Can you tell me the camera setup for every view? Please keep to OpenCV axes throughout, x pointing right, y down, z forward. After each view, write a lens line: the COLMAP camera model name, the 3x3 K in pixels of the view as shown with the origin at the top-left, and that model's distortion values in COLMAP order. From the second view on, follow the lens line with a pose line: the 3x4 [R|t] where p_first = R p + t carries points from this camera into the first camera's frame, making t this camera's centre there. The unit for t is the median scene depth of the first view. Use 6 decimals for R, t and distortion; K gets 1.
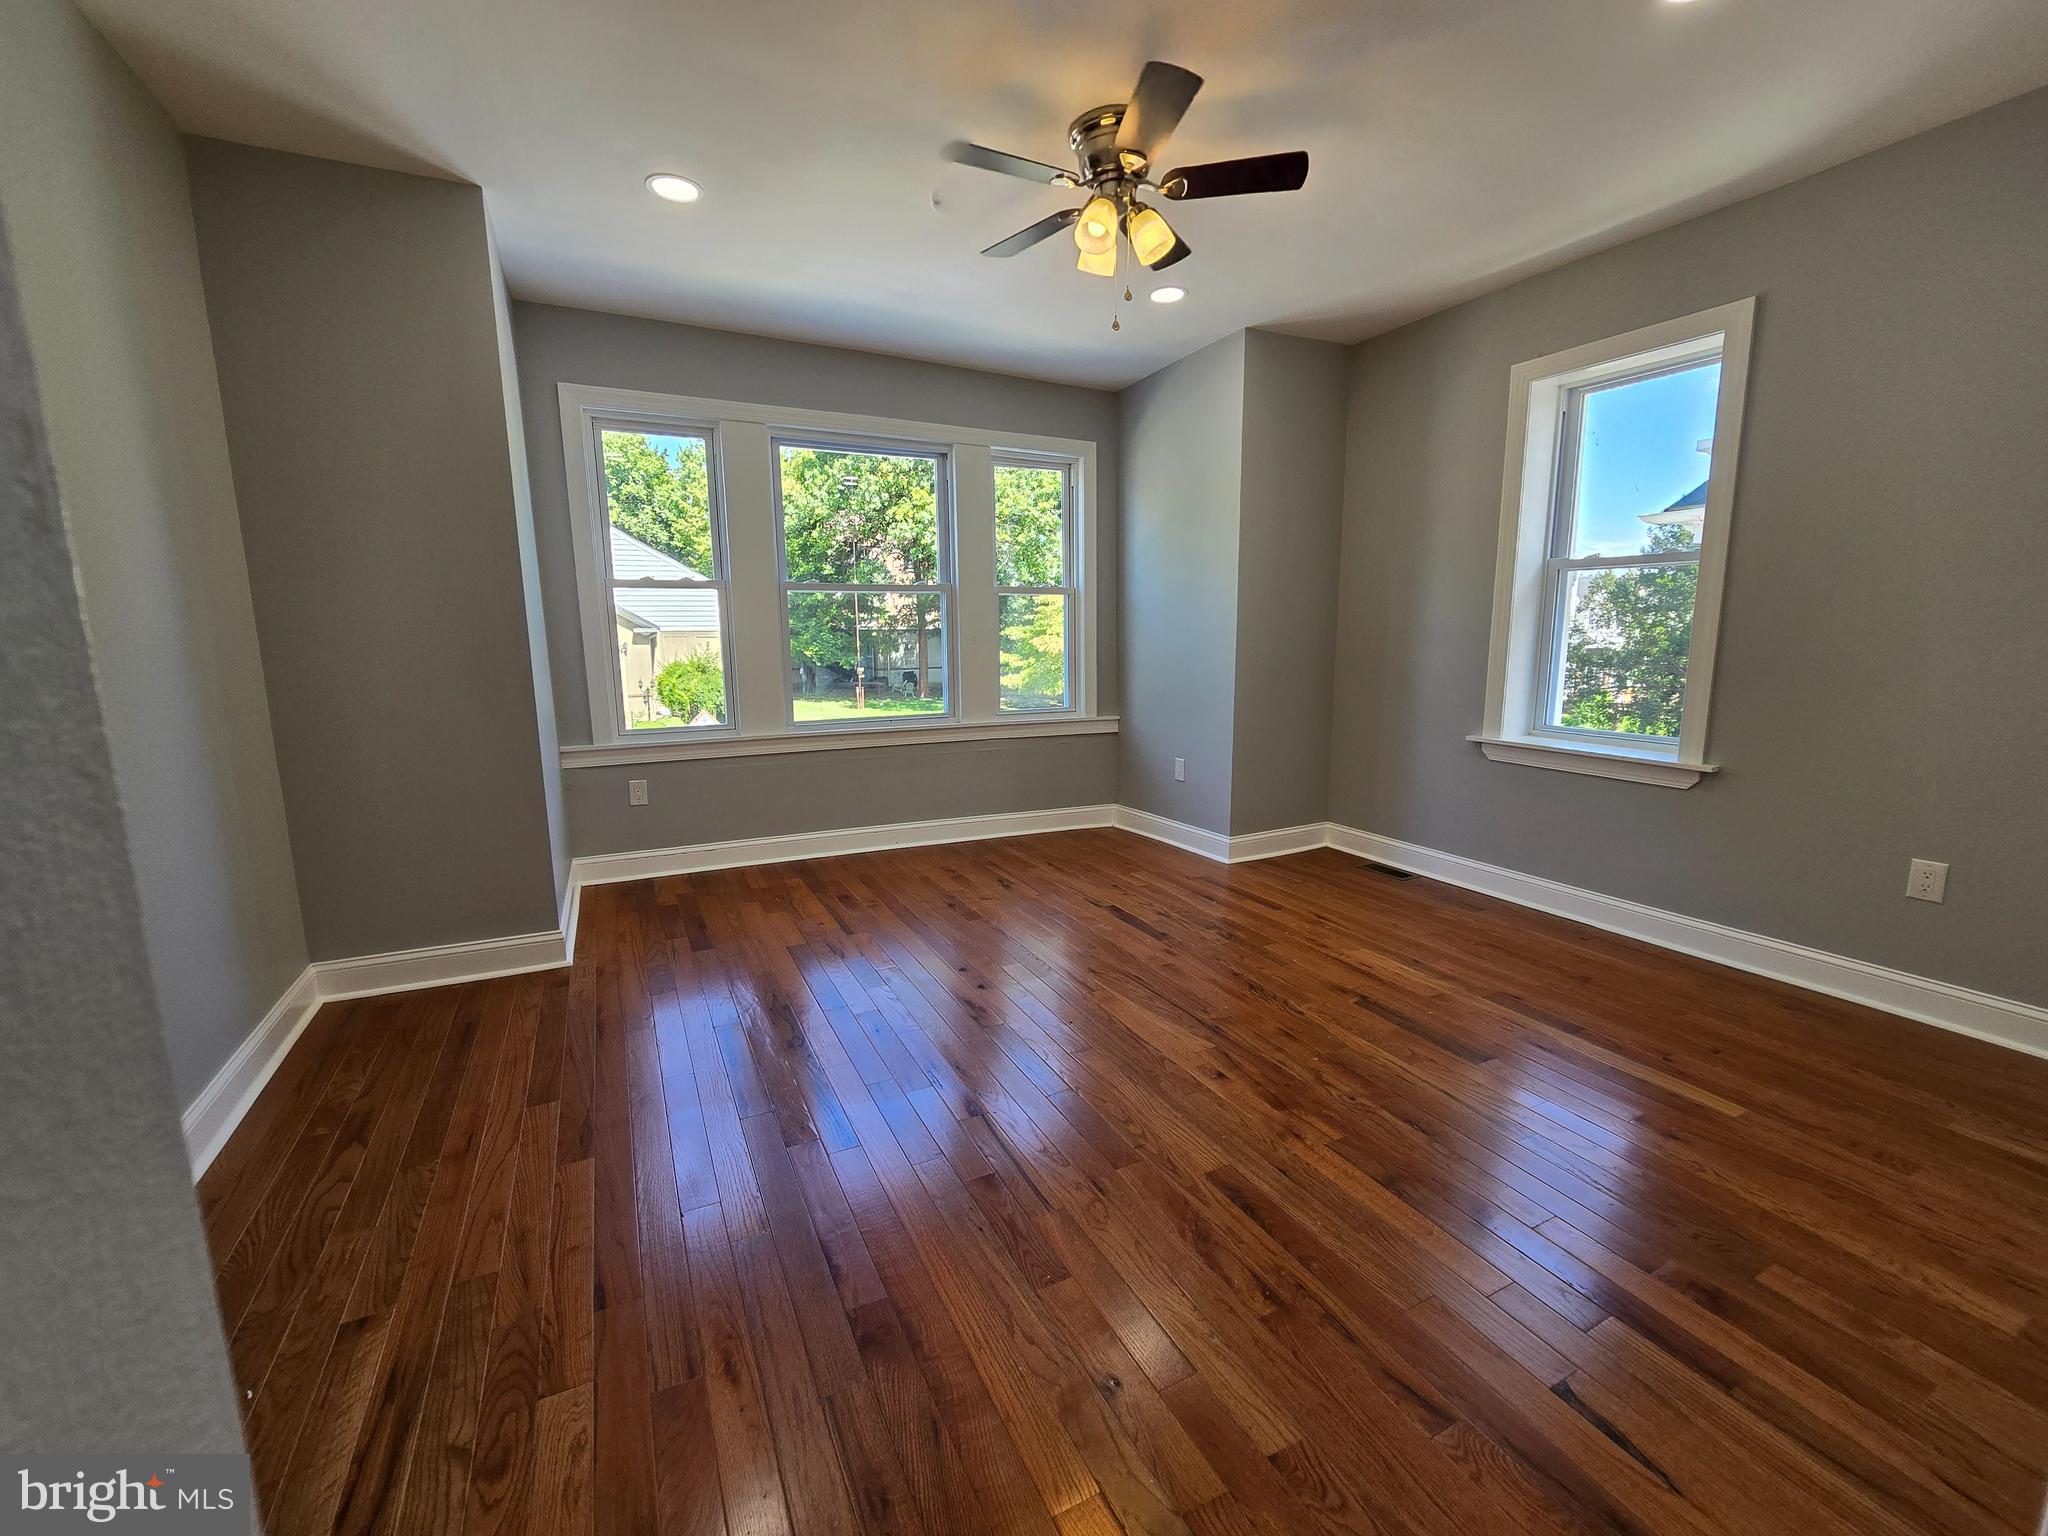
lens RADIAL K [[838.6, 0, 1015.5], [0, 838.6, 772.0], [0, 0, 1]] dist [-0.002521, -0.000278]
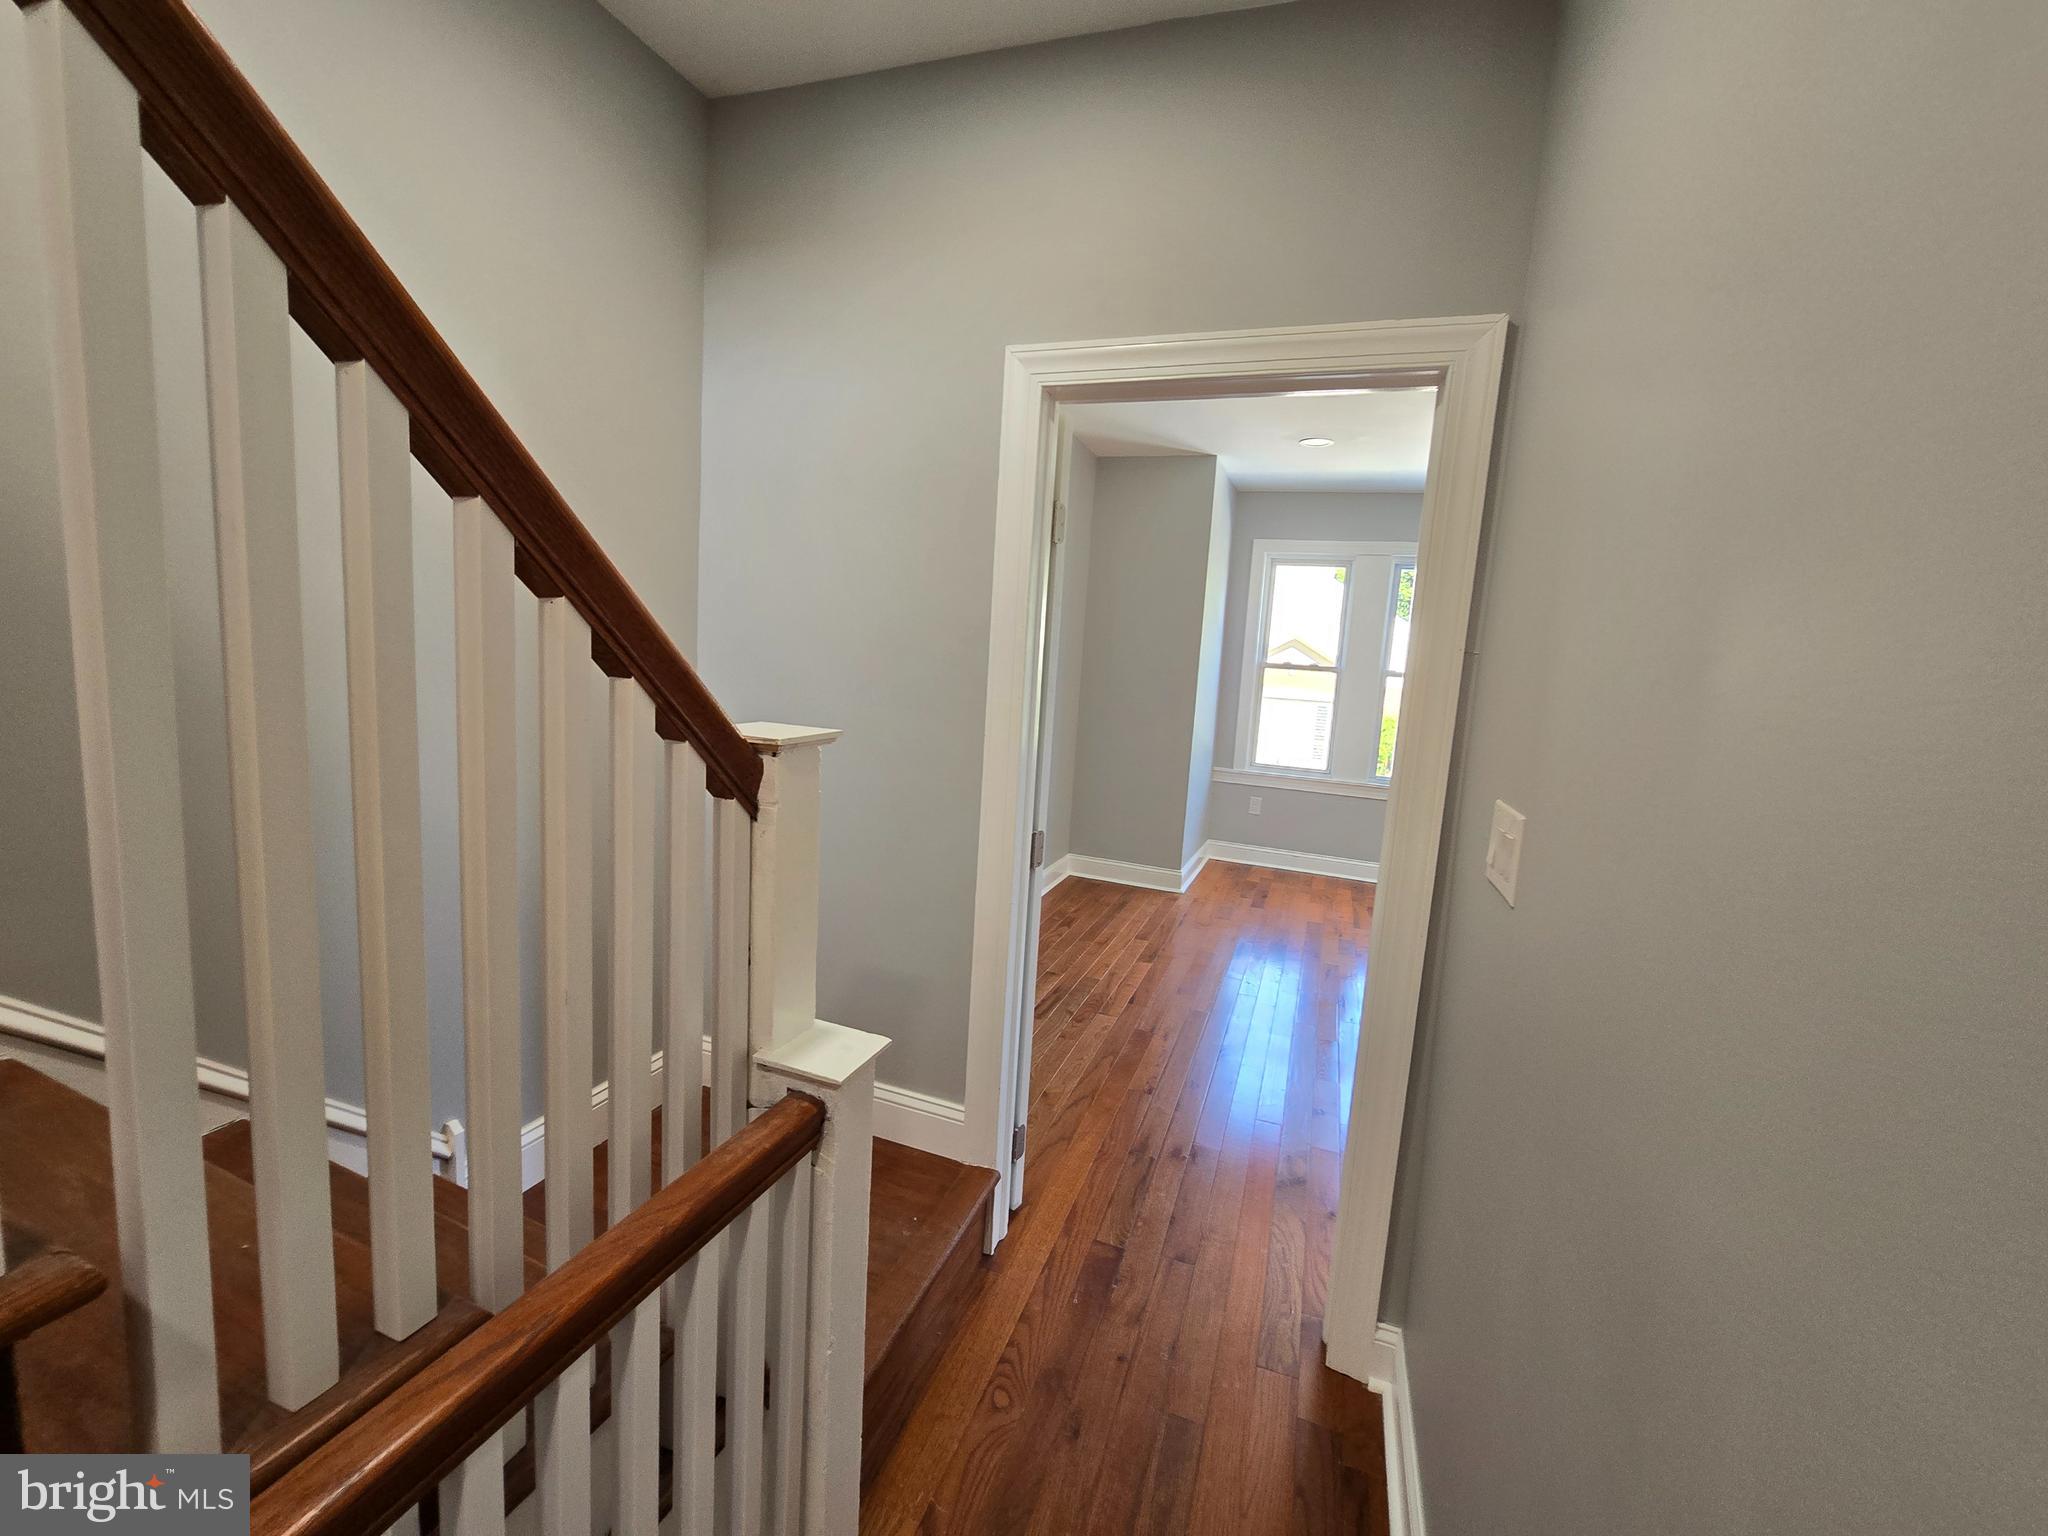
lens RADIAL K [[838.6, 0, 1015.8], [0, 838.6, 766.4], [0, 0, 1]] dist [-0.002521, -0.000278]
pose [[0.680327, 0.143968, -0.718629, 0.413706], [-0.192682, 0.981159, 0.014151, 0.022608], [0.707127, 0.128840, 0.695250, -0.435414]]
